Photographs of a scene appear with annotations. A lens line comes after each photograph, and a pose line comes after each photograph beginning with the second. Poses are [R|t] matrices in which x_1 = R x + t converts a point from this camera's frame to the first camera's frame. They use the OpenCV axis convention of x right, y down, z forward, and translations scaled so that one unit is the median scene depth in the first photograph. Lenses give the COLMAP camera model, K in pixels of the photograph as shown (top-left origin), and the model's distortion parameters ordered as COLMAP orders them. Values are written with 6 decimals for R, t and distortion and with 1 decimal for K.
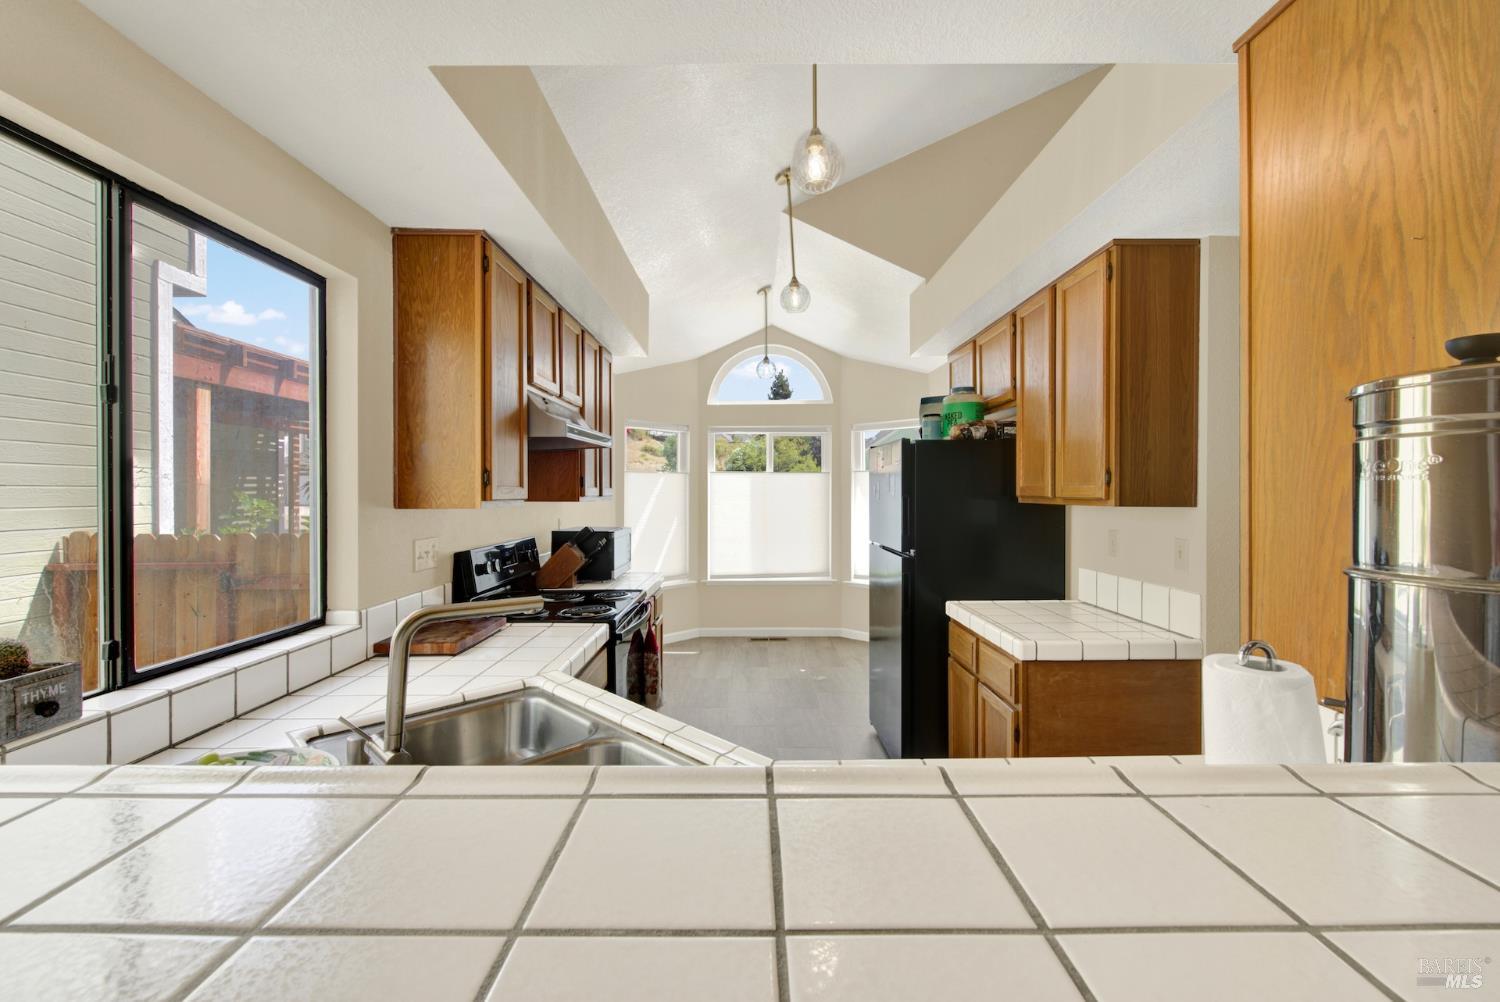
lens RADIAL K [[623.4, 0, 743.0], [0, 623.4, 493.8], [0, 0, 1]] dist [-0.000074, -0.000090]
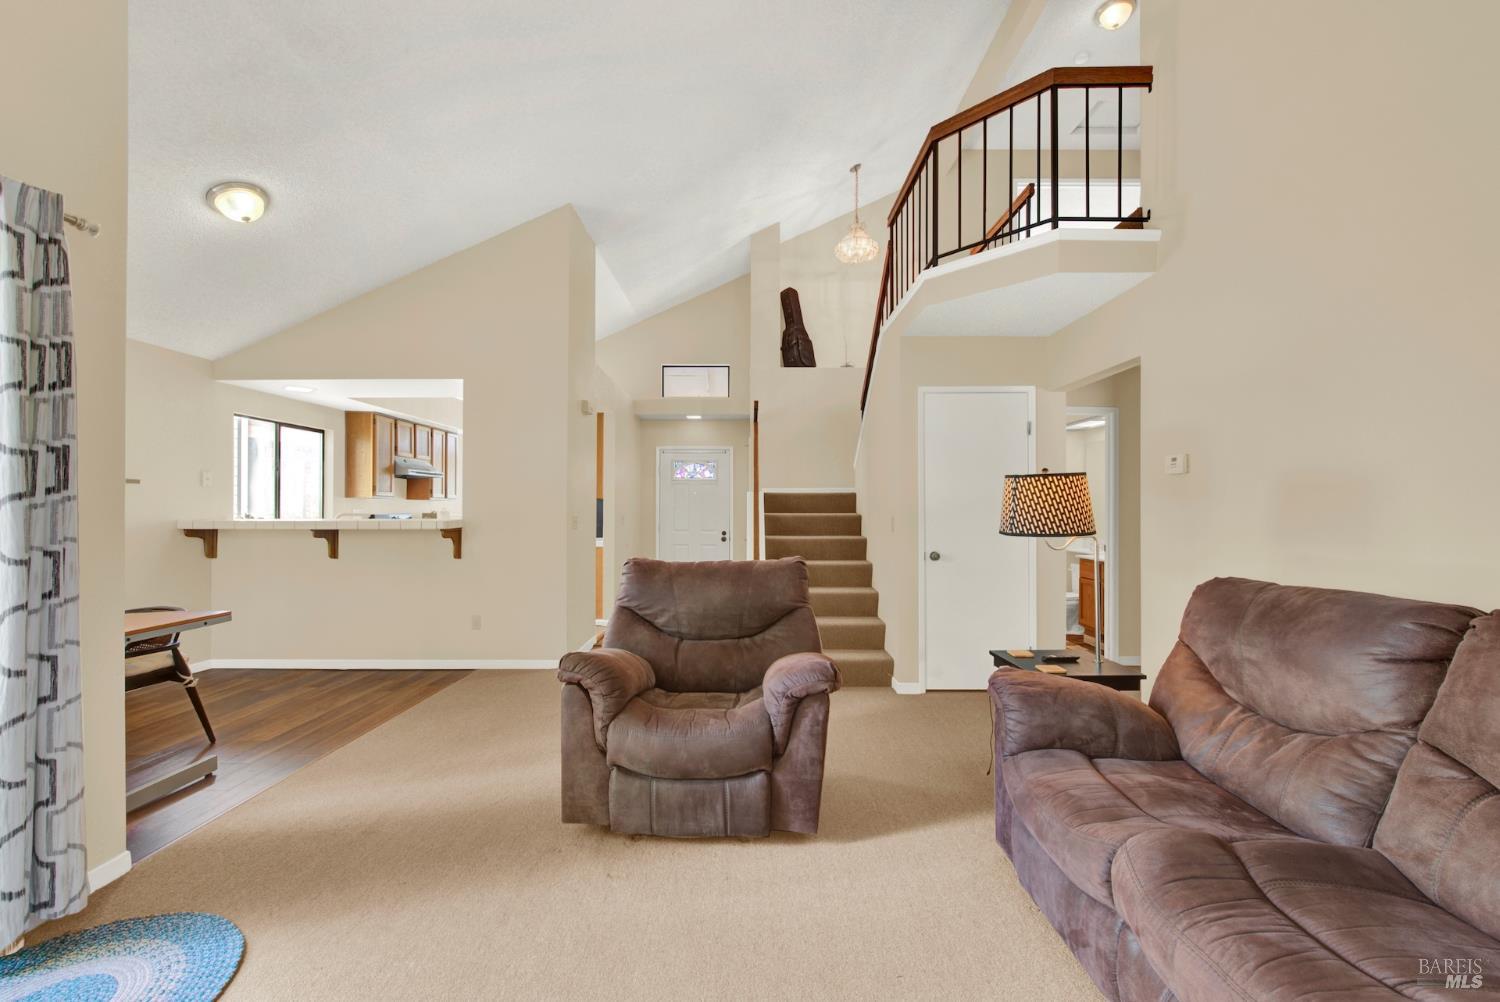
lens RADIAL K [[608.5, 0, 750.0], [0, 608.5, 501.0], [0, 0, 1]] dist [0.003150, -0.003436]
pose [[0.999767, -0.010810, 0.018659, 1.159927], [0.011161, 0.999760, -0.018829, 0.096157], [-0.018451, 0.019033, 0.999649, -1.724620]]
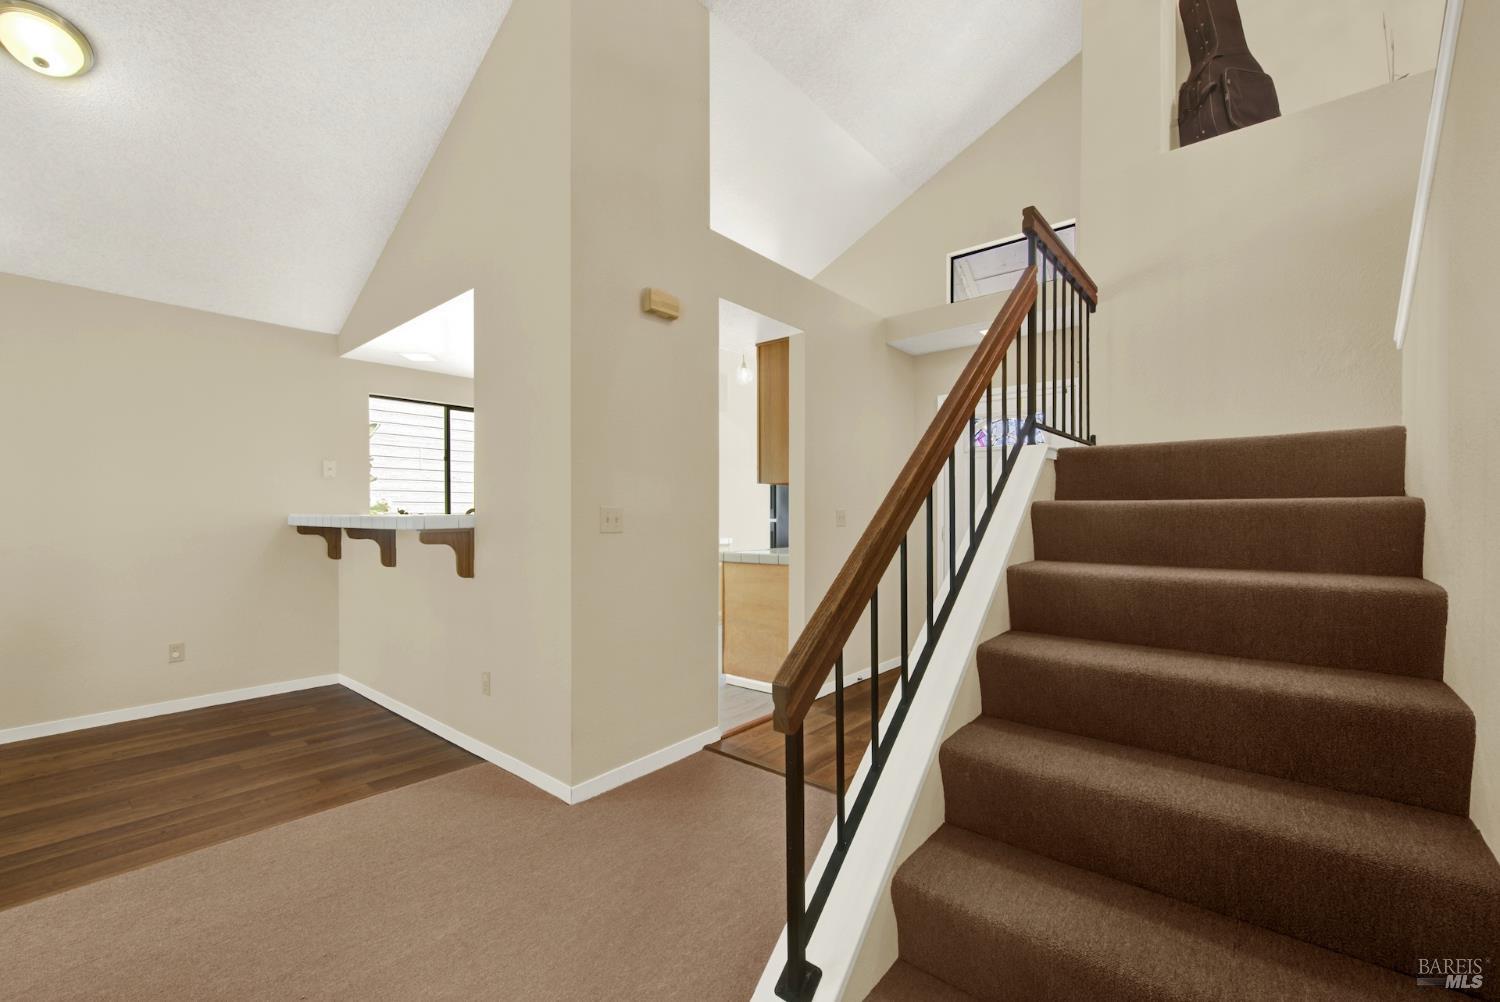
lens RADIAL K [[621.3, 0, 753.2], [0, 621.3, 519.8], [0, 0, 1]] dist [0.001729, 0.000124]
pose [[0.773635, -0.007489, -0.633587, 1.480423], [0.007775, 0.999967, -0.002326, 0.124204], [0.633583, -0.003127, 0.773668, -0.409458]]
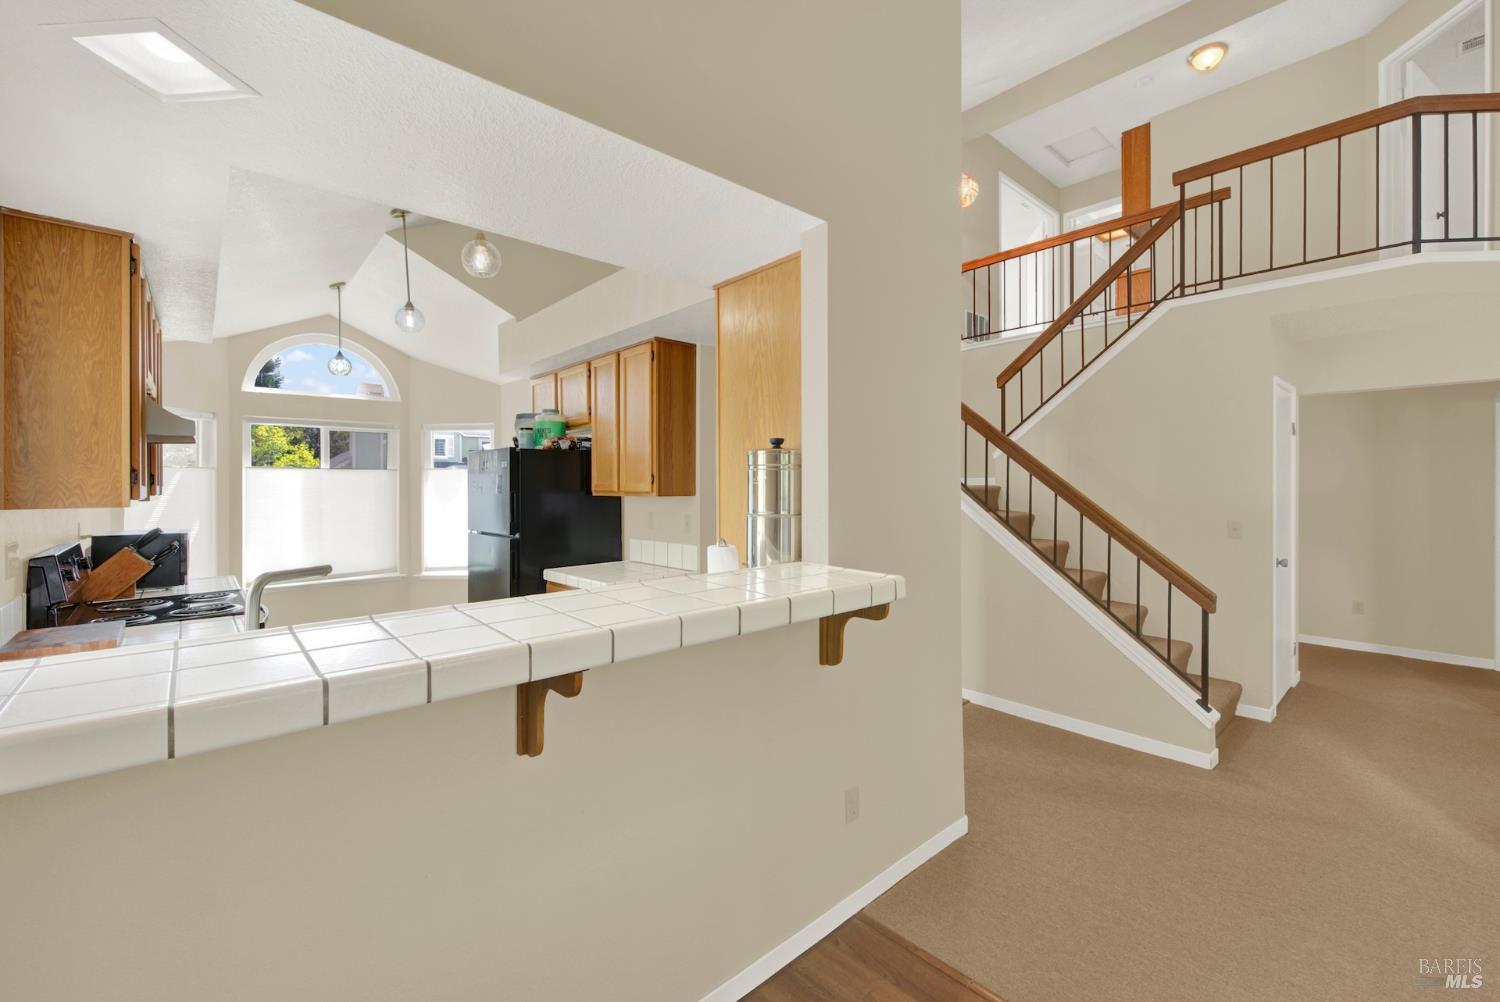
lens RADIAL K [[623.4, 0, 743.0], [0, 623.4, 493.8], [0, 0, 1]] dist [-0.000074, -0.000090]
pose [[0.749639, -0.011381, 0.661749, -0.276177], [0.006806, 0.999932, 0.009487, -0.001042], [-0.661812, -0.002608, 0.749666, -0.334545]]
